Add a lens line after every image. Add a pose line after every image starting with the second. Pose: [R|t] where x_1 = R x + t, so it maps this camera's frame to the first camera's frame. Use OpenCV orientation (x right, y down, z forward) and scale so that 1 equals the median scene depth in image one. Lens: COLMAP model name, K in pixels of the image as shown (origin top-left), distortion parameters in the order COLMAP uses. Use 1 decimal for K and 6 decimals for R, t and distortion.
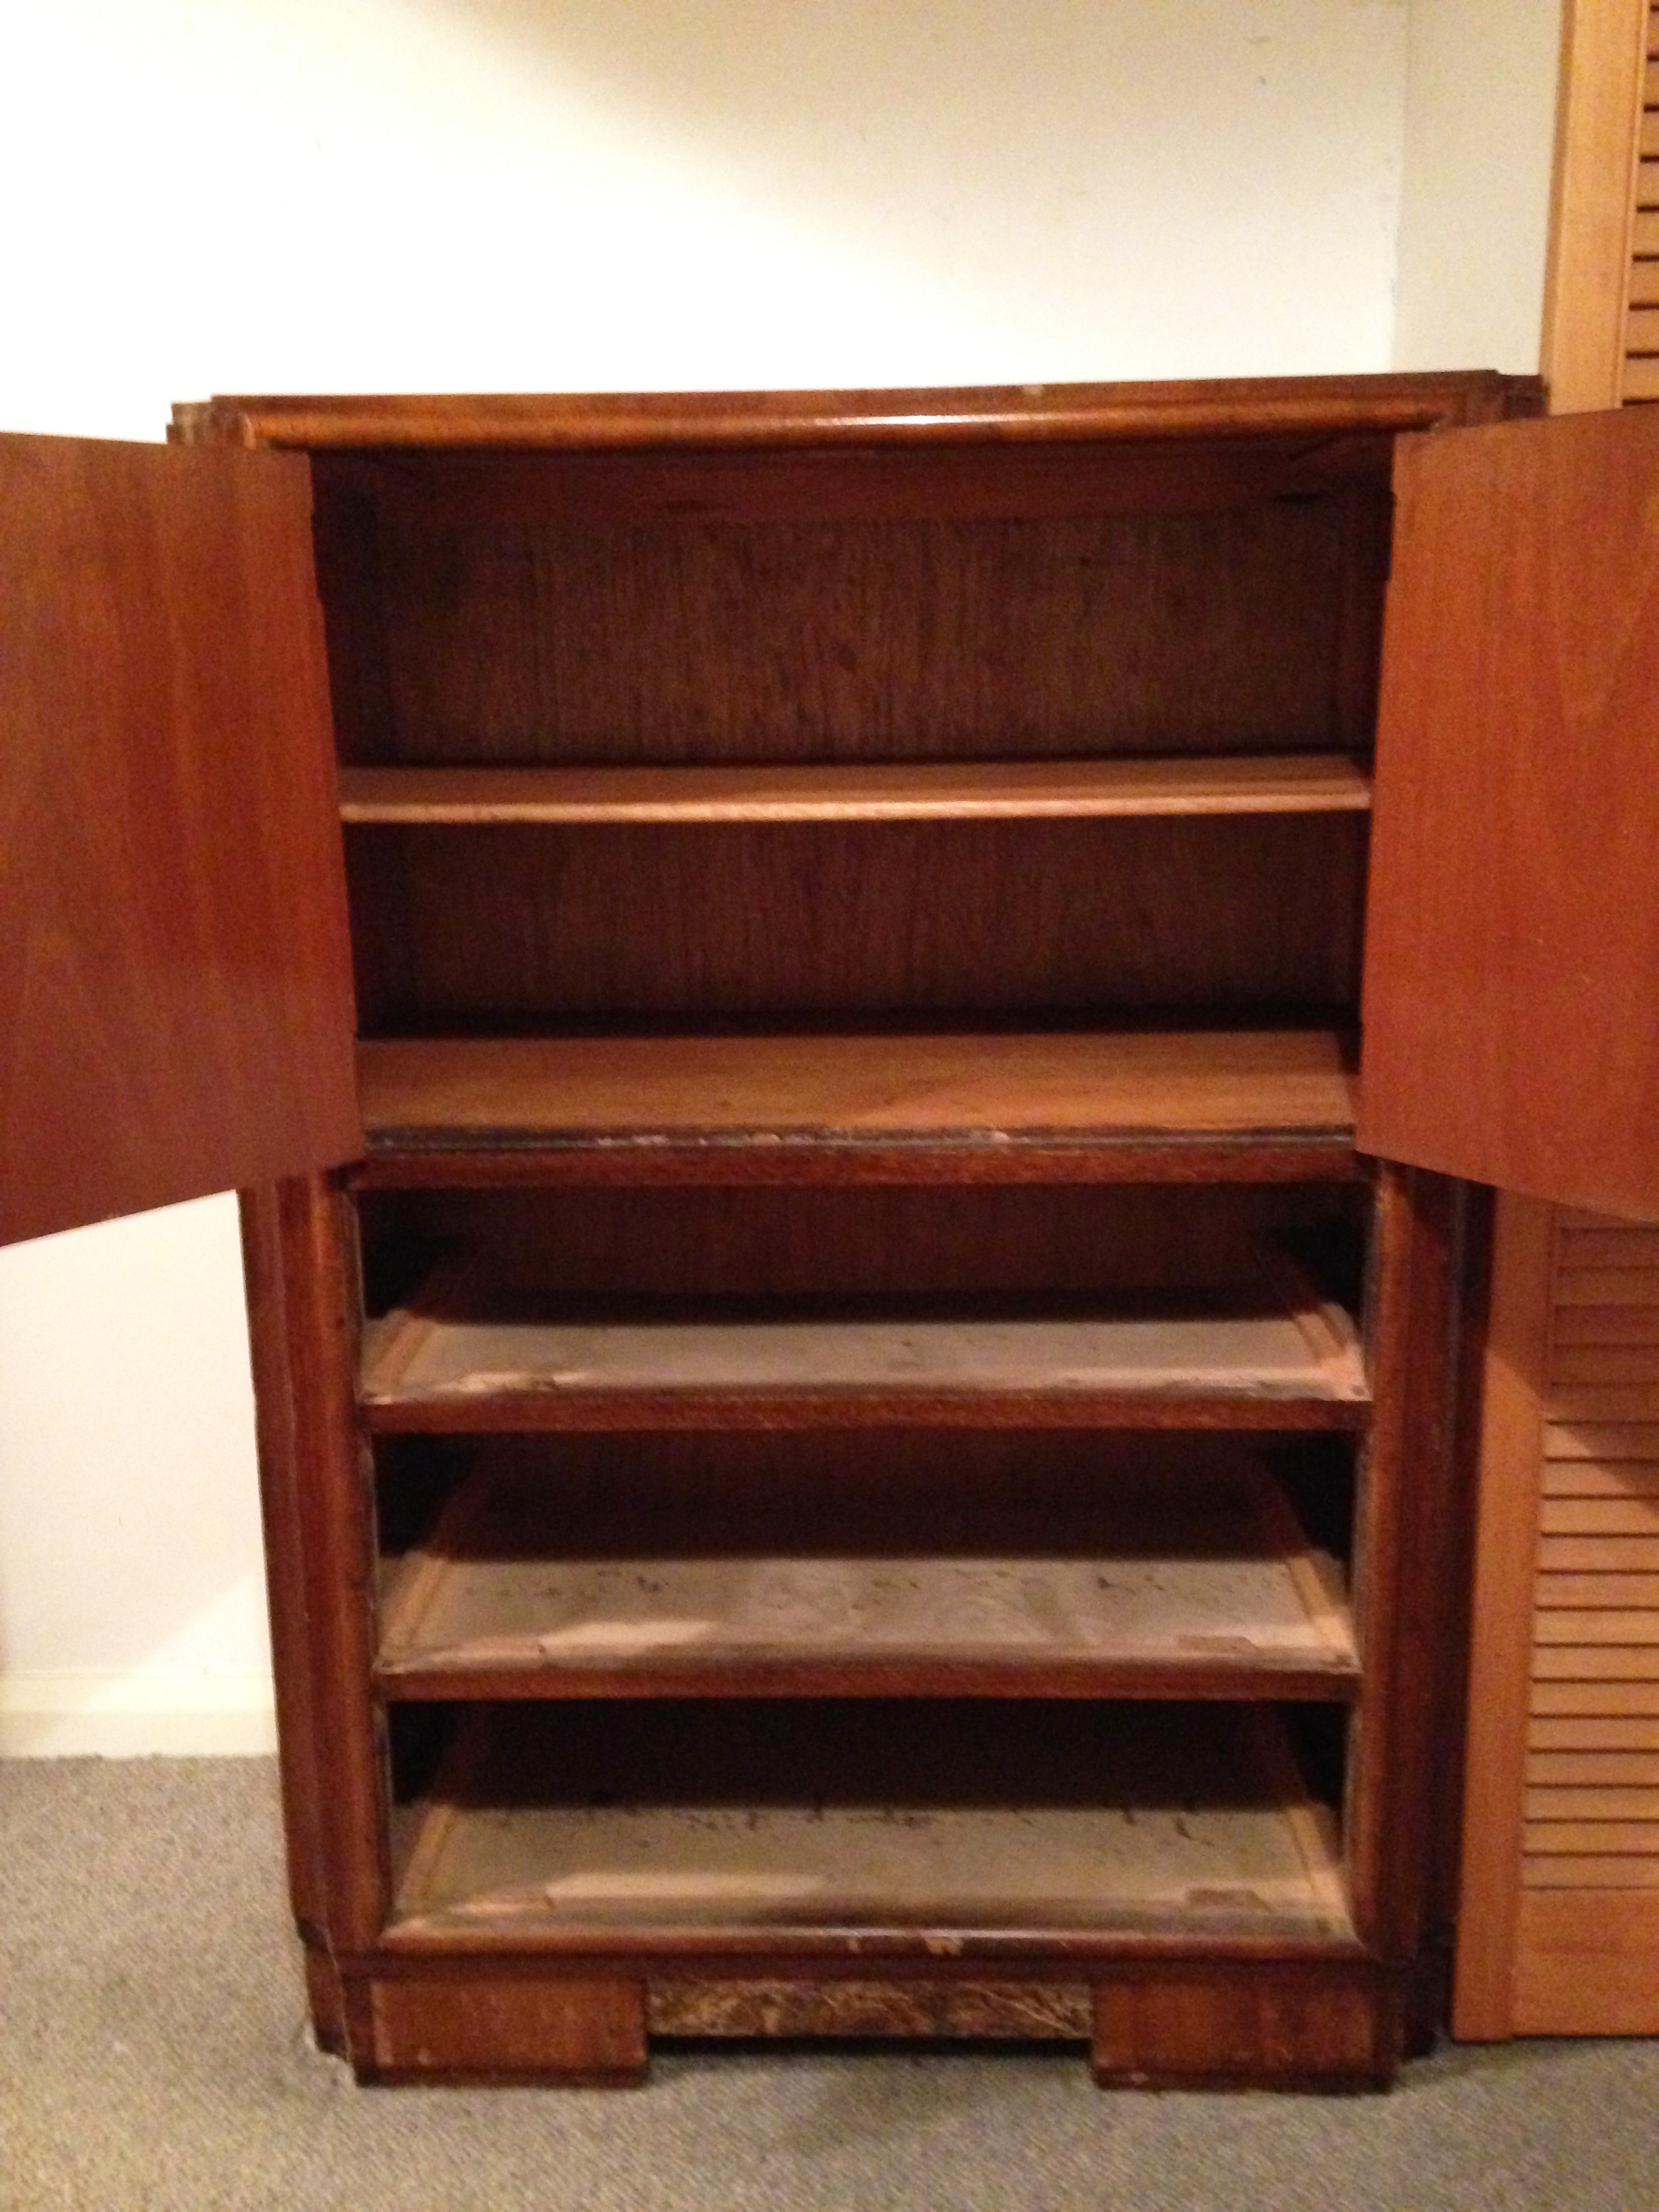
lens RADIAL K [[2078.9, 0, 794.2], [0, 2078.9, 1127.5], [0, 0, 1]] dist [0.080866, 0.000000]
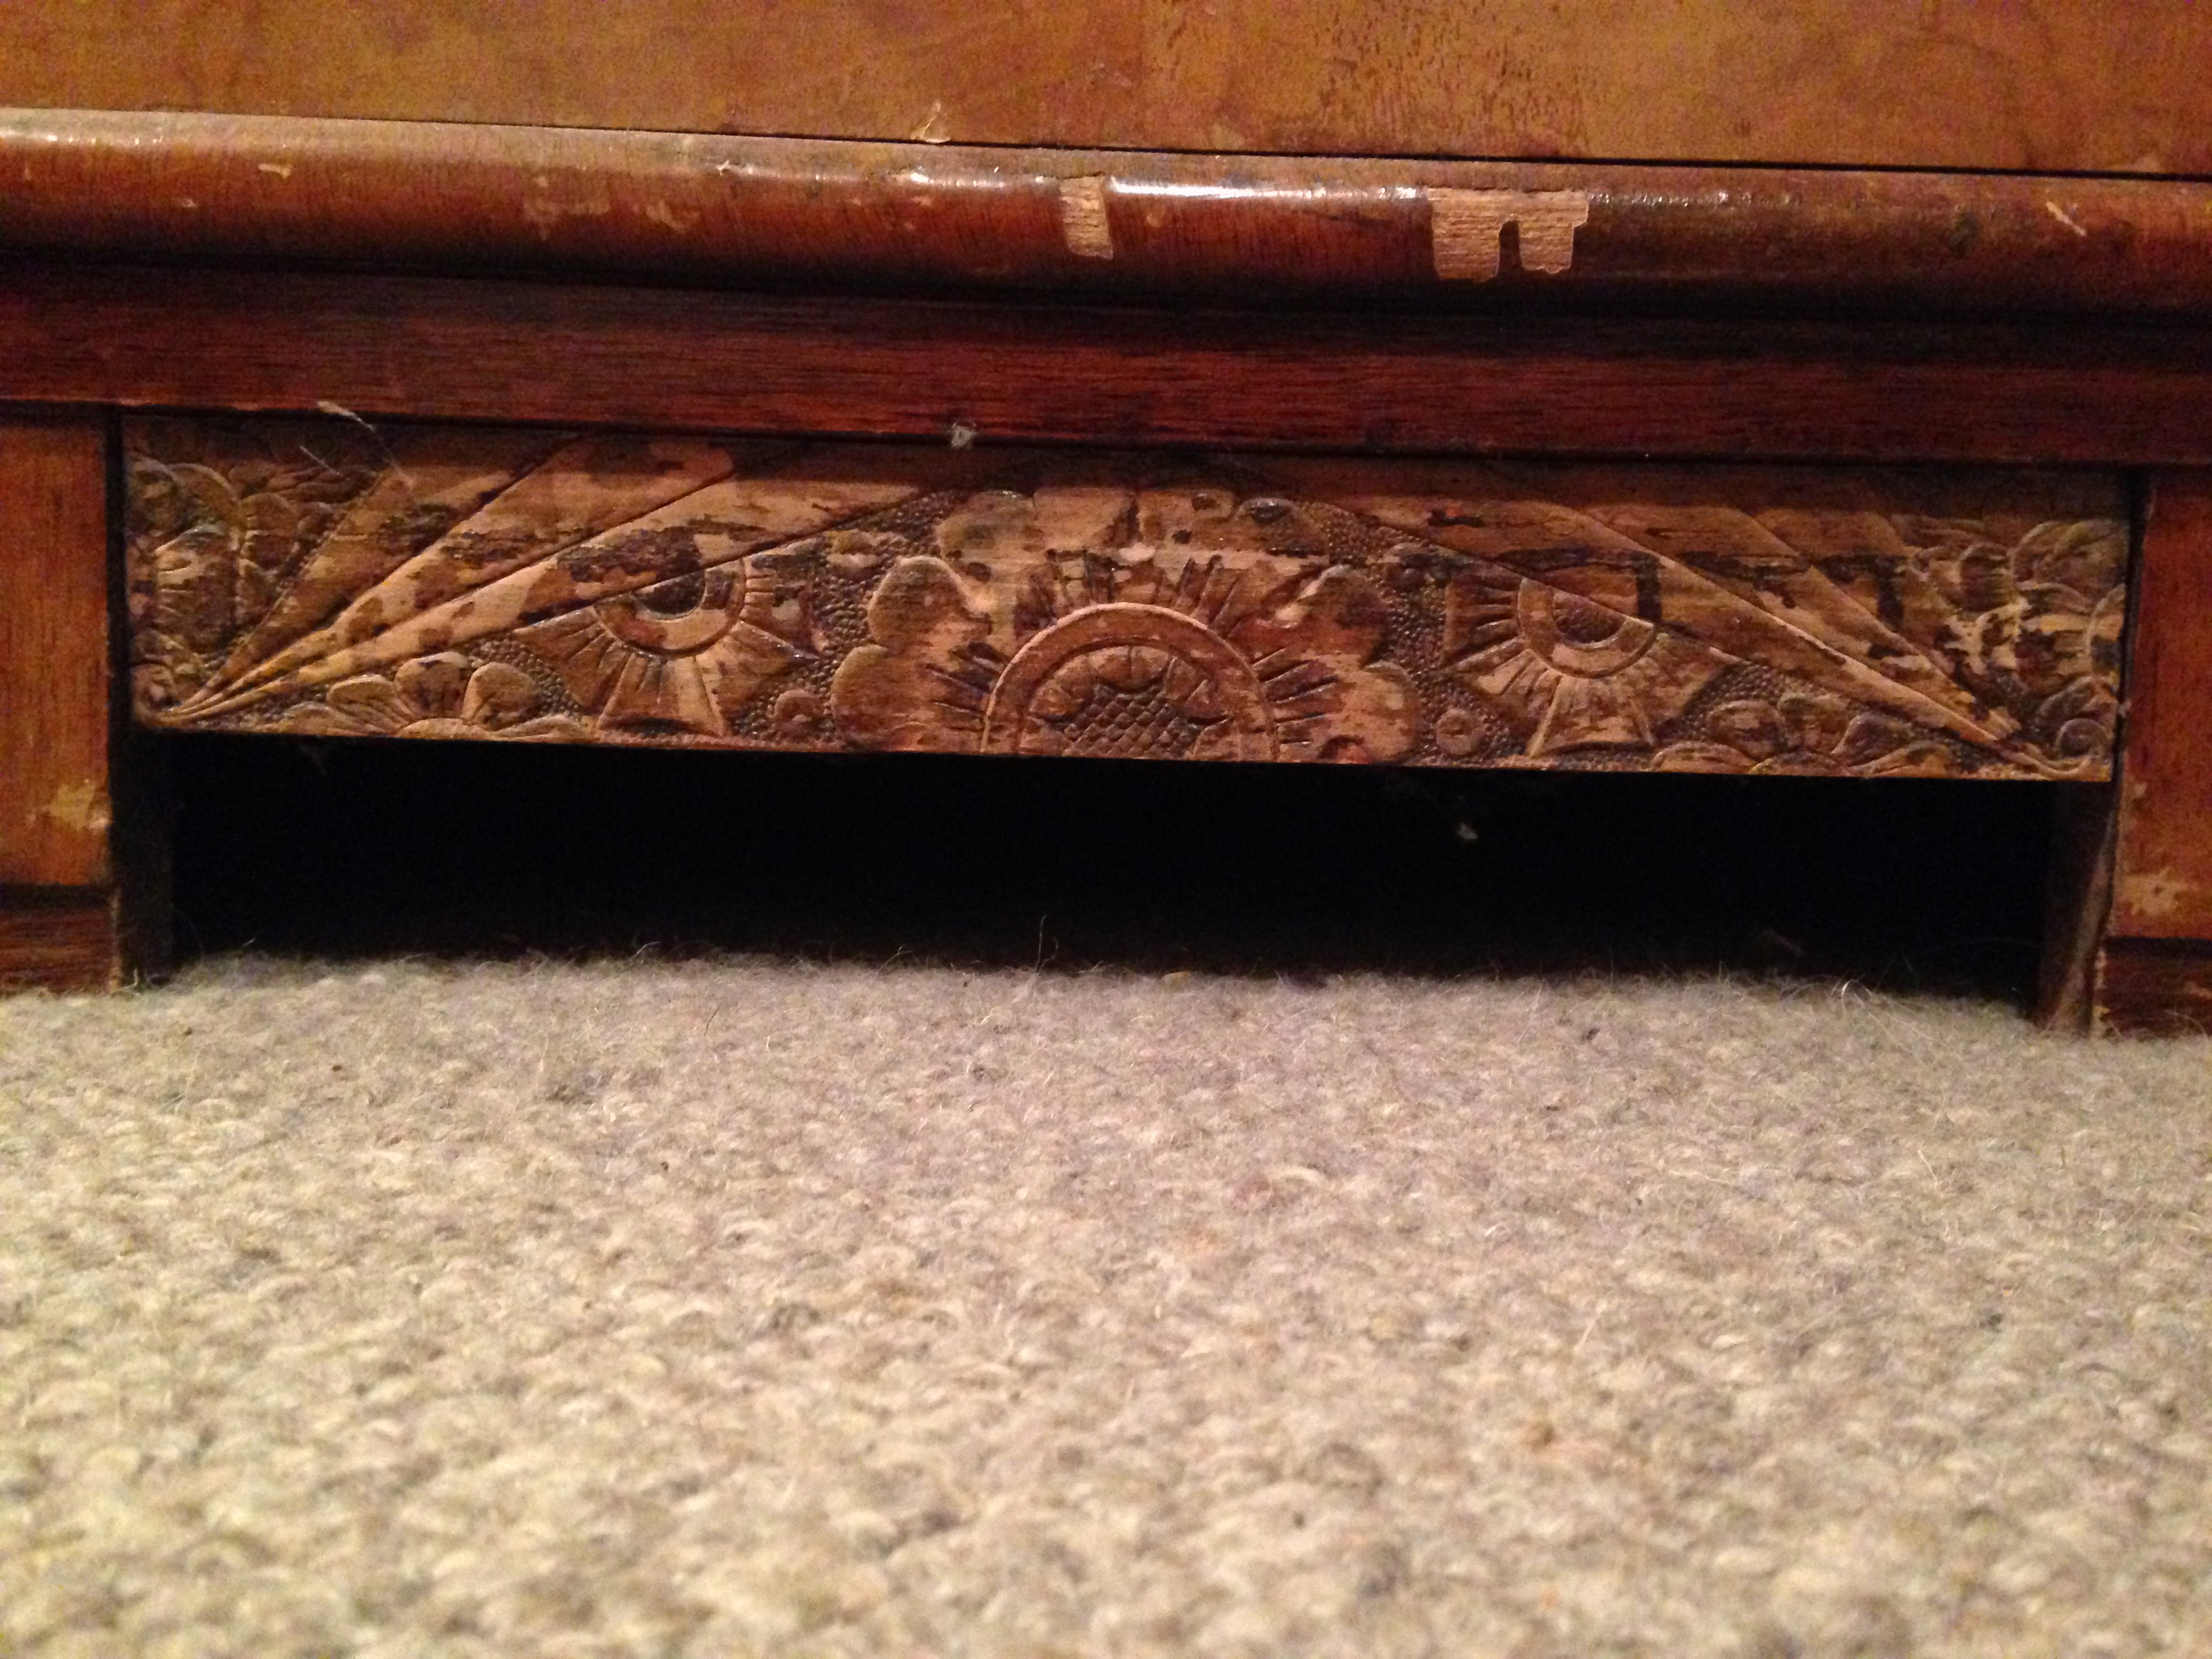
lens RADIAL K [[2078.9, 0, 1086.2], [0, 2078.9, 807.8], [0, 0, 1]] dist [0.080866, 0.000000]
pose [[0.996933, 0.046370, 0.063049, 0.016952], [-0.035233, 0.985240, -0.167512, 0.477179], [-0.069886, 0.164776, 0.983852, 0.787271]]
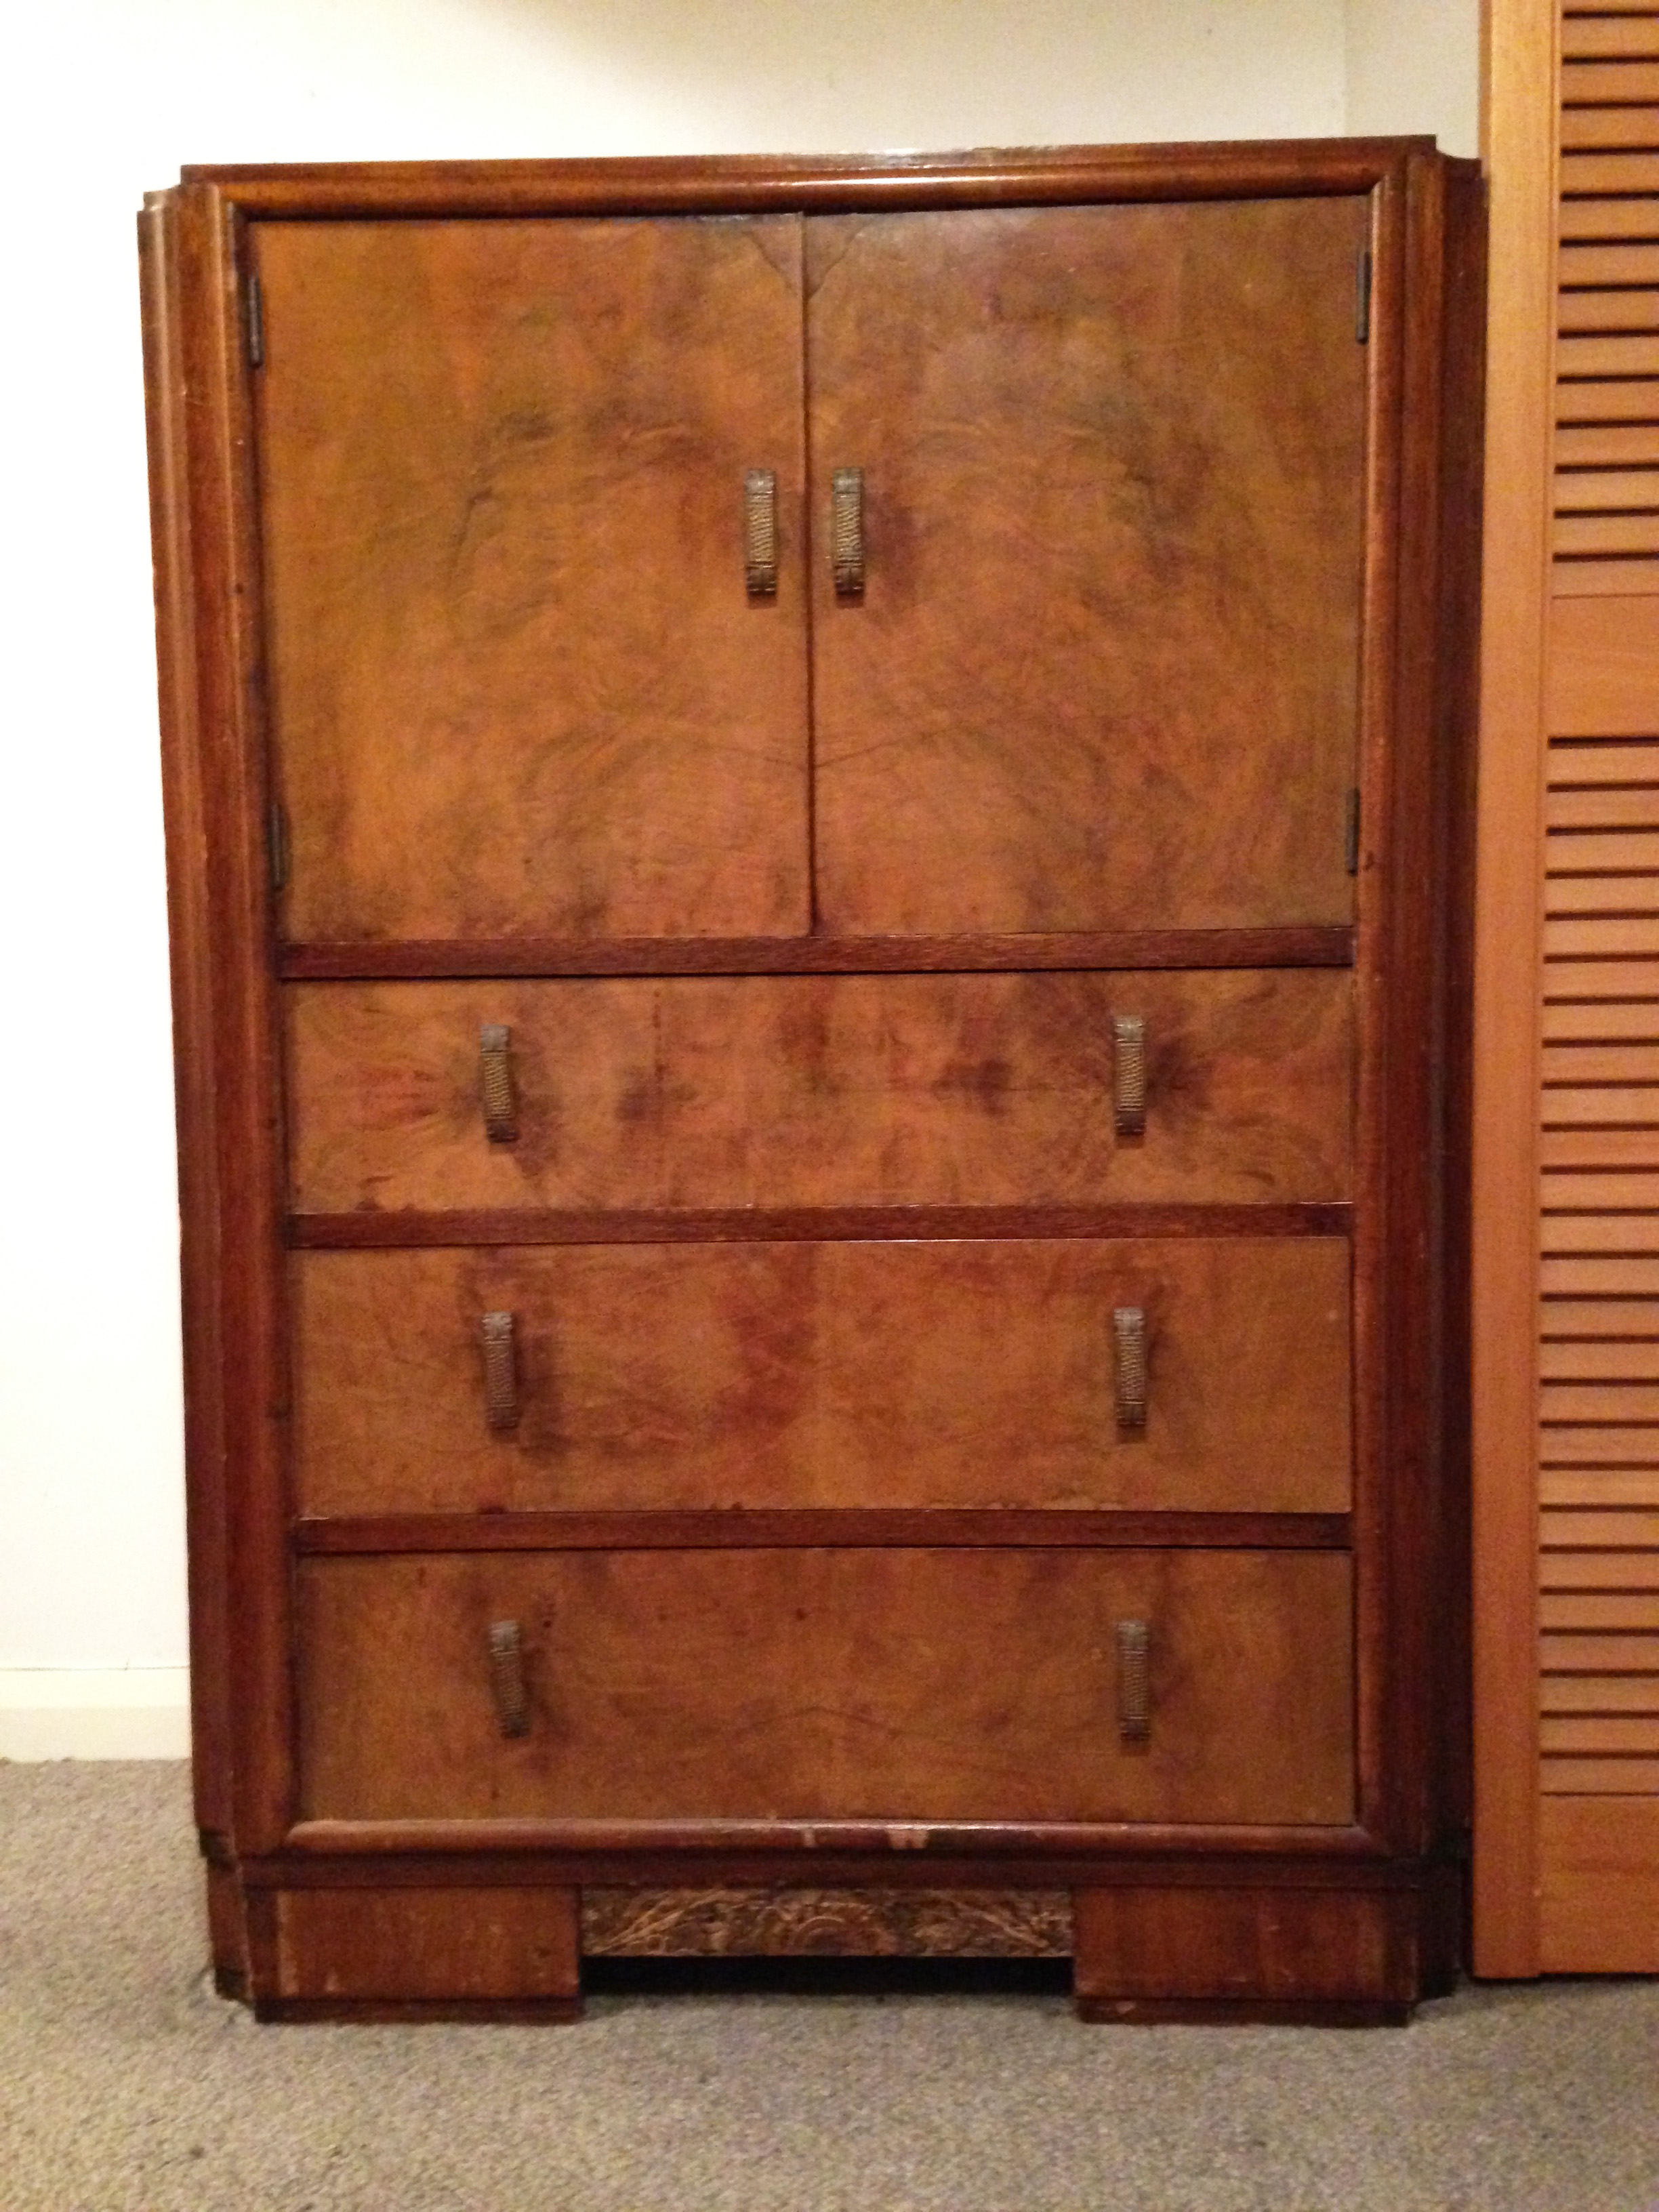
lens RADIAL K [[2078.9, 0, 787.7], [0, 2078.9, 1108.7], [0, 0, 1]] dist [0.080866, 0.000000]
pose [[0.999984, 0.005608, 0.000201, 0.016782], [-0.005496, 0.985924, -0.167101, 0.225443], [-0.001135, 0.167097, 0.985940, 0.051441]]
